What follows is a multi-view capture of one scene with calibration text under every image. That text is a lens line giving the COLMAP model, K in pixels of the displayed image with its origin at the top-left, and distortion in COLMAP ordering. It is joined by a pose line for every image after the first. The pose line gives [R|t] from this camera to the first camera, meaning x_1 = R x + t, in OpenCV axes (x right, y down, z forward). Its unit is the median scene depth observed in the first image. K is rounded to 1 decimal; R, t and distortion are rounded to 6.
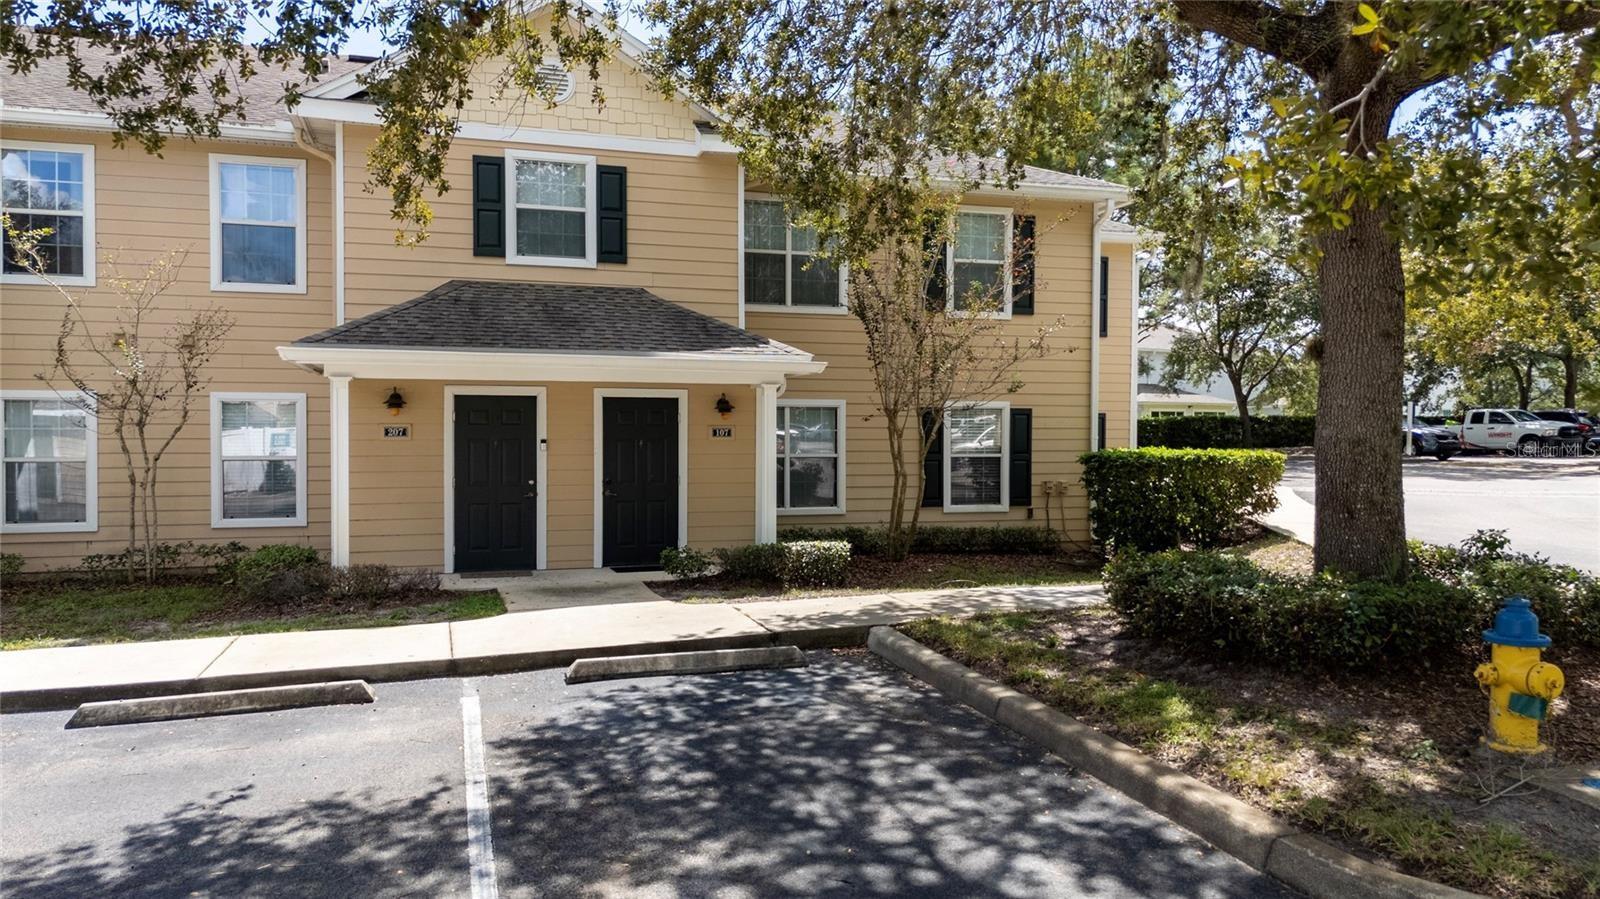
lens RADIAL K [[1190.3, 0, 800.0], [0, 1190.3, 449.5], [0, 0, 1]] dist [0.033858, -0.002845]
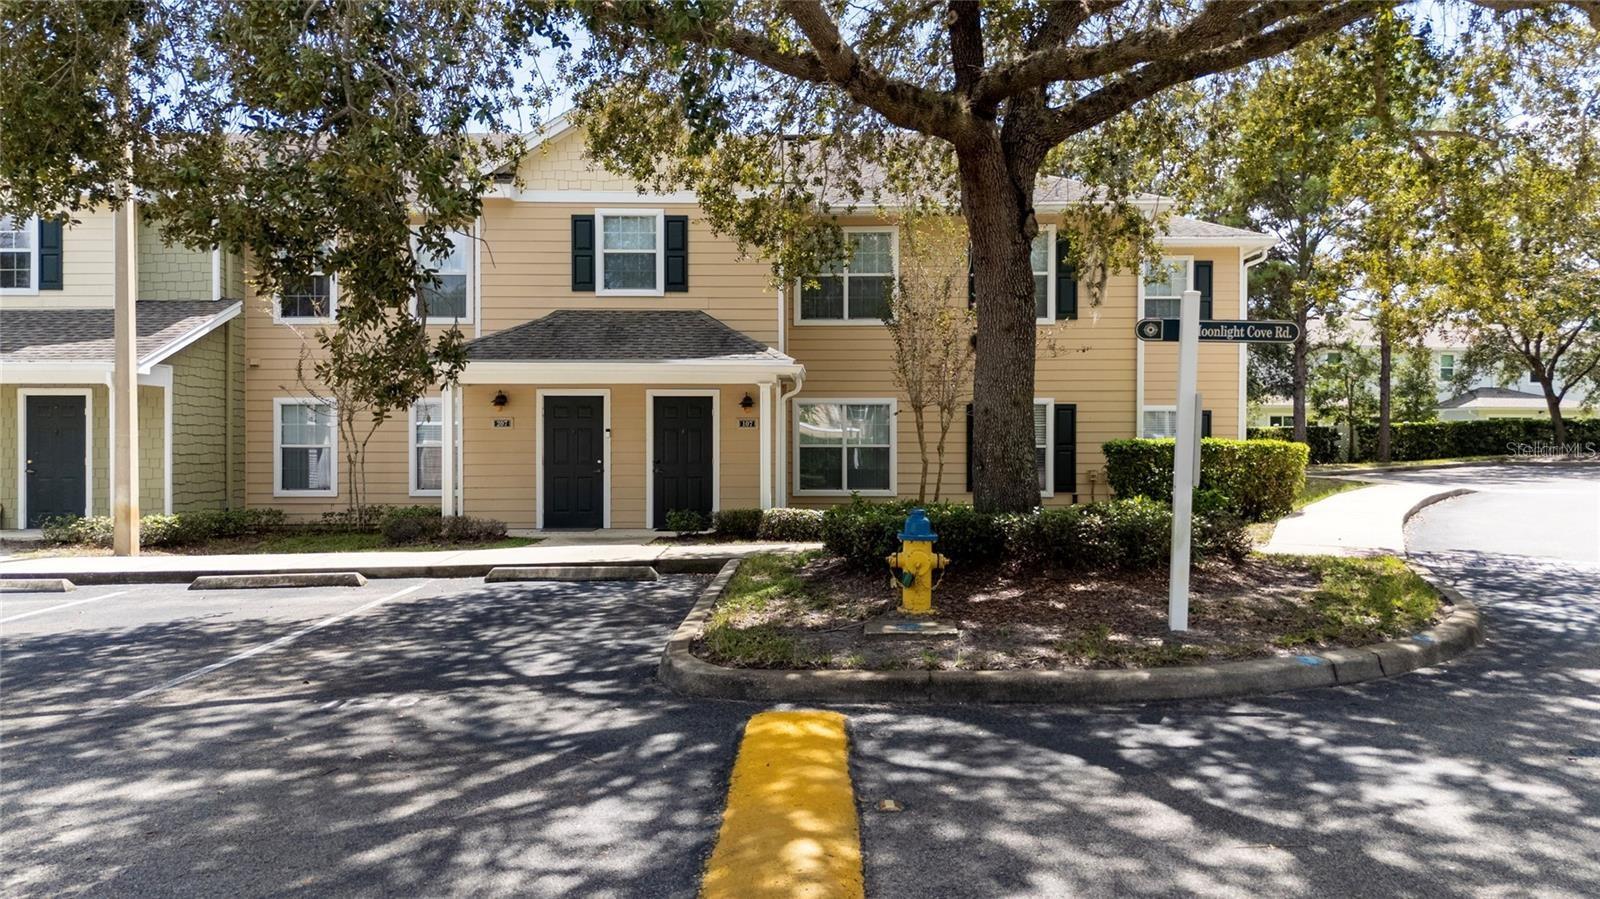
lens RADIAL K [[1190.3, 0, 800.0], [0, 1190.3, 449.5], [0, 0, 1]] dist [0.033858, -0.002845]
pose [[0.949027, -0.001553, -0.315191, 0.377896], [-0.002886, 0.999903, -0.013617, 0.029705], [0.315181, 0.013833, 0.948931, -0.165544]]
